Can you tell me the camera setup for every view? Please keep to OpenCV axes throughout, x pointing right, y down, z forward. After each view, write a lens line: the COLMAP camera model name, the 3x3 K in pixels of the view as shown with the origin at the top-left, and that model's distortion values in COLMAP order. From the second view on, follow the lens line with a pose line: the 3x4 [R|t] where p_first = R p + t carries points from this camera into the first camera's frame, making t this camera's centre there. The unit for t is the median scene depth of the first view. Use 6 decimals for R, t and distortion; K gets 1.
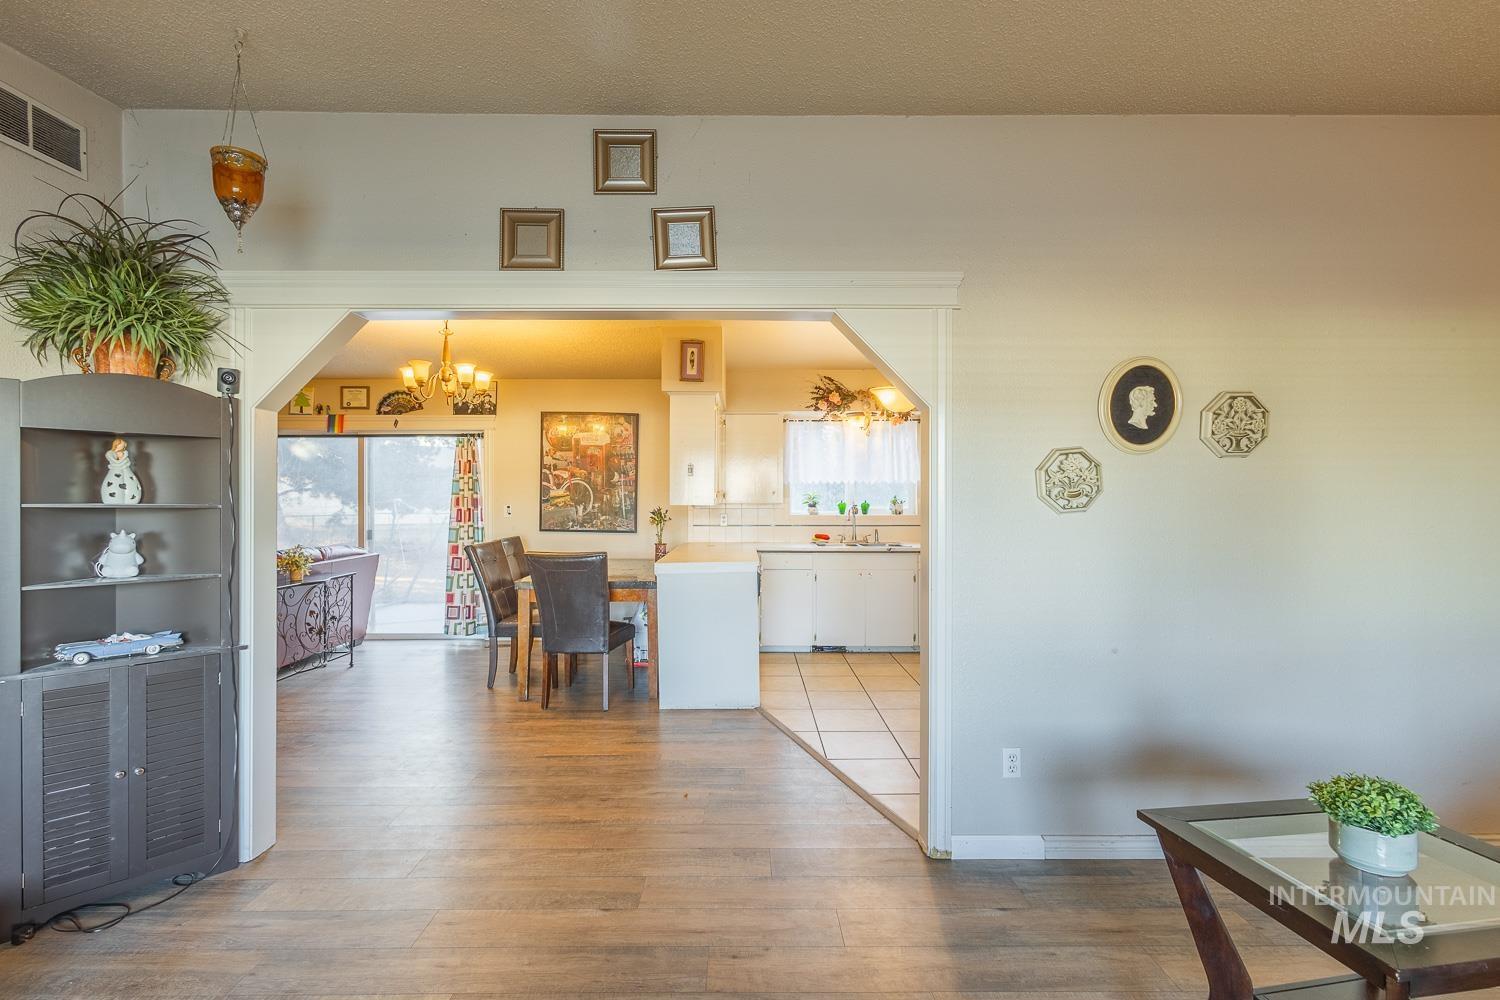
lens RADIAL K [[692.6, 0, 750.0], [0, 692.6, 500.0], [0, 0, 1]] dist [0.005787, -0.000316]
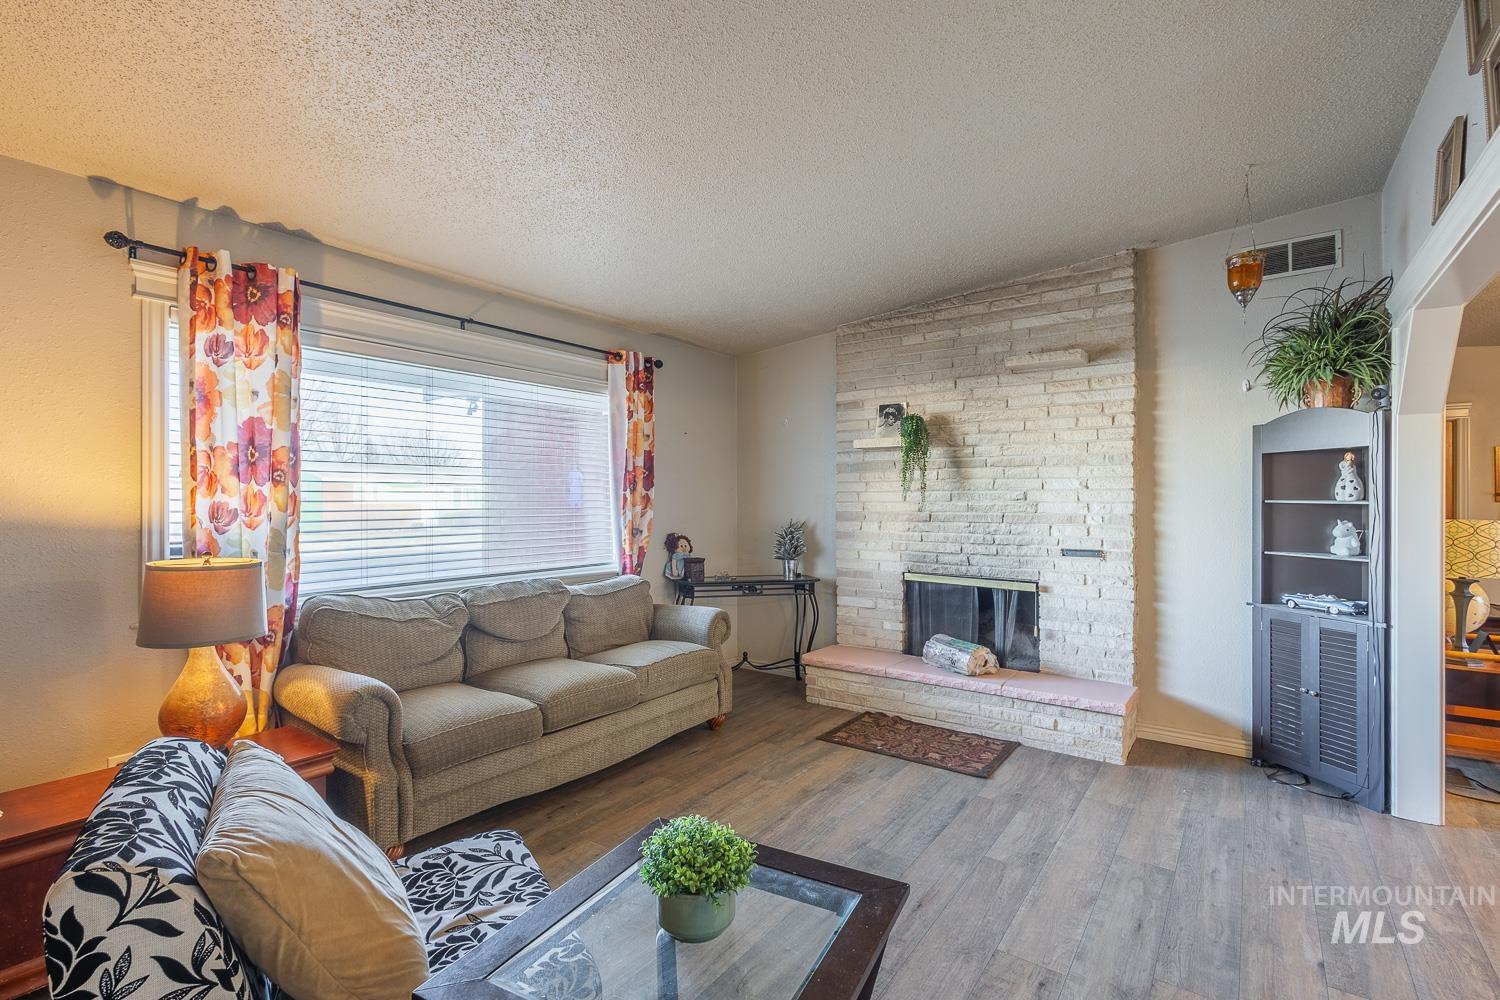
lens RADIAL K [[692.6, 0, 750.0], [0, 692.6, 500.0], [0, 0, 1]] dist [0.005787, -0.000316]
pose [[-0.590822, 0.000052, -0.806802, 0.396552], [0.000719, 1.000000, -0.000462, 0.001805], [0.806802, -0.000854, -0.590821, 0.401052]]
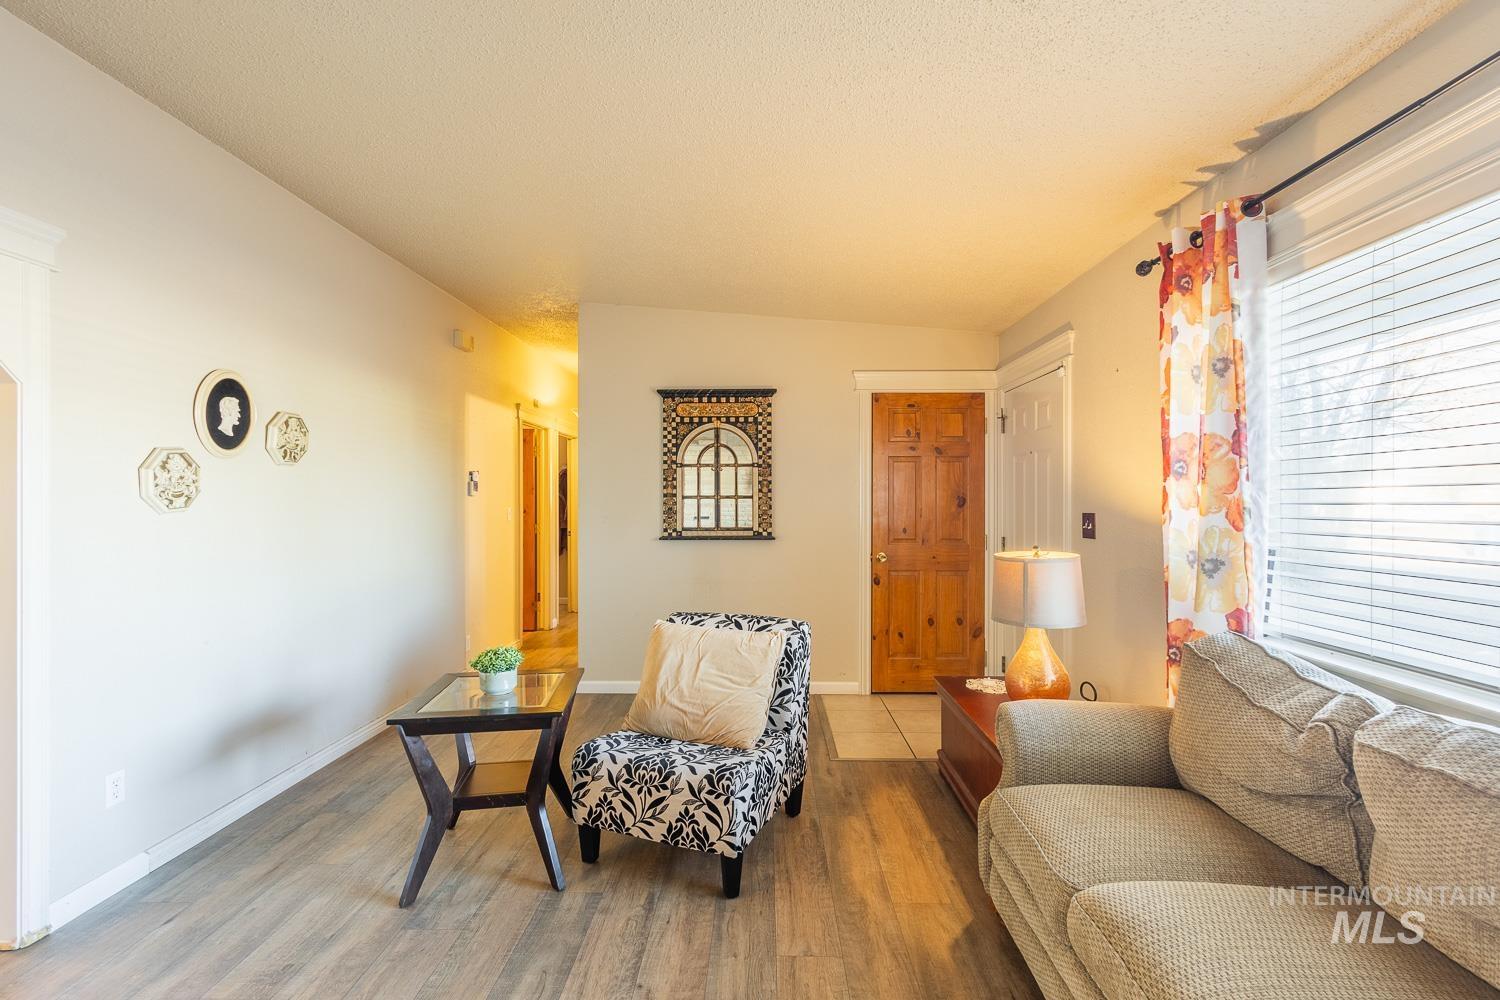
lens RADIAL K [[685.7, 0, 750.0], [0, 685.7, 500.0], [0, 0, 1]] dist [0.005314, -0.001422]
pose [[0.030175, 0.000016, 0.999545, -0.246125], [0.001142, 0.999999, -0.000050, 0.000387], [-0.999544, 0.001143, 0.030175, 0.067117]]
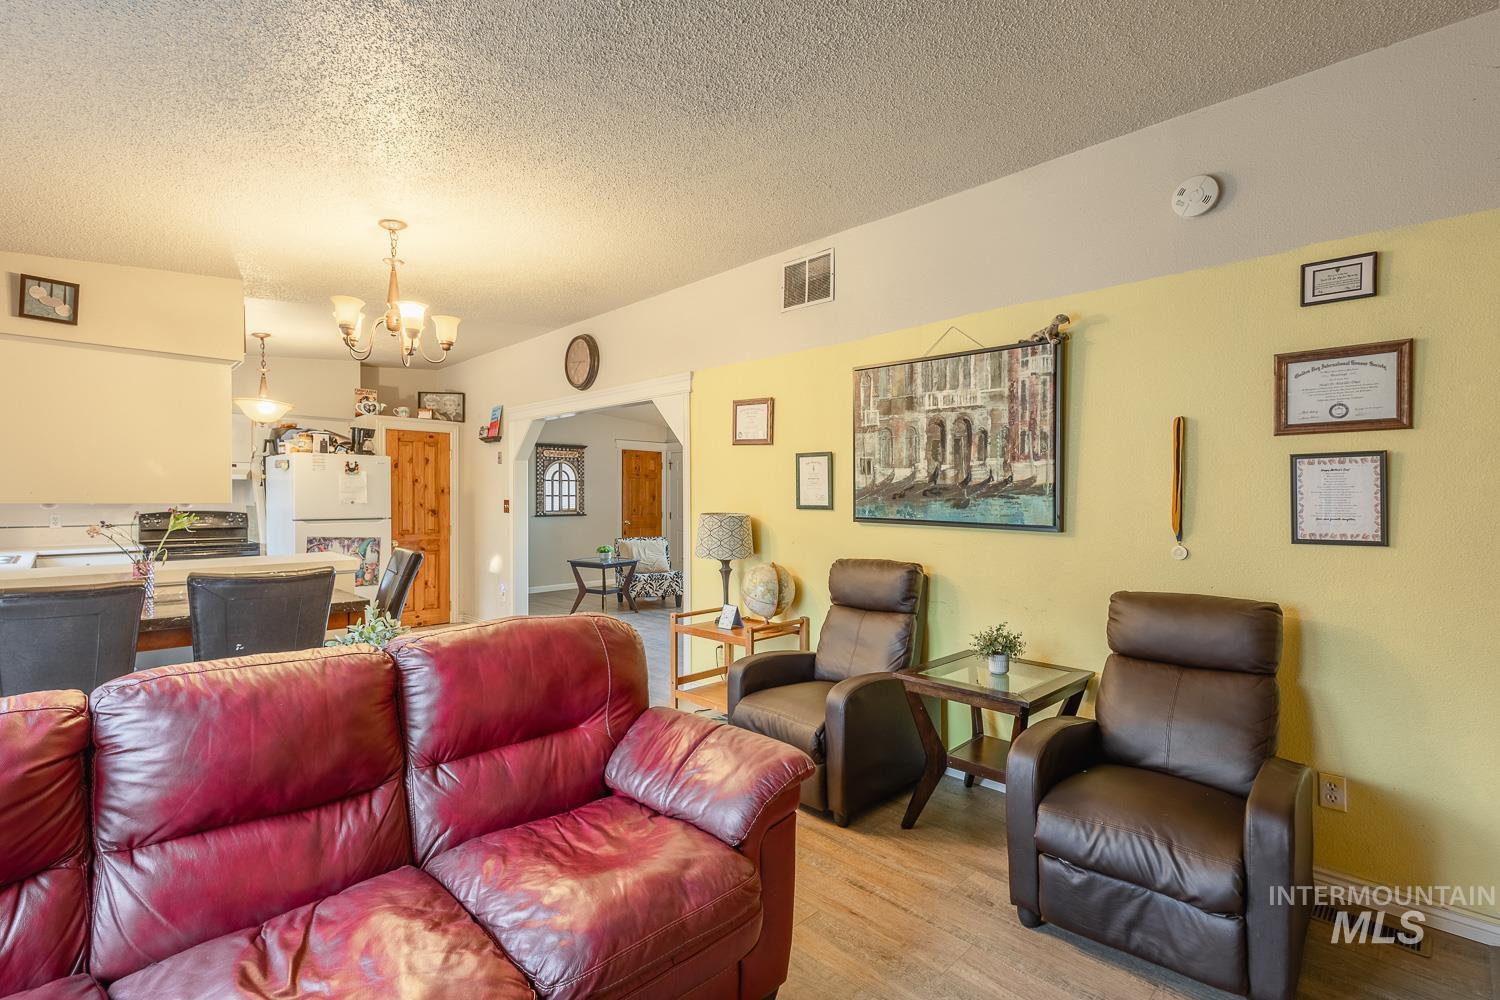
lens RADIAL K [[685.7, 0, 750.0], [0, 685.7, 500.0], [0, 0, 1]] dist [0.005314, -0.001422]
pose [[-0.701050, -0.002307, 0.713108, -1.038191], [0.000809, 0.999992, 0.004031, 0.000875], [-0.713111, 0.003403, -0.701043, 1.070316]]
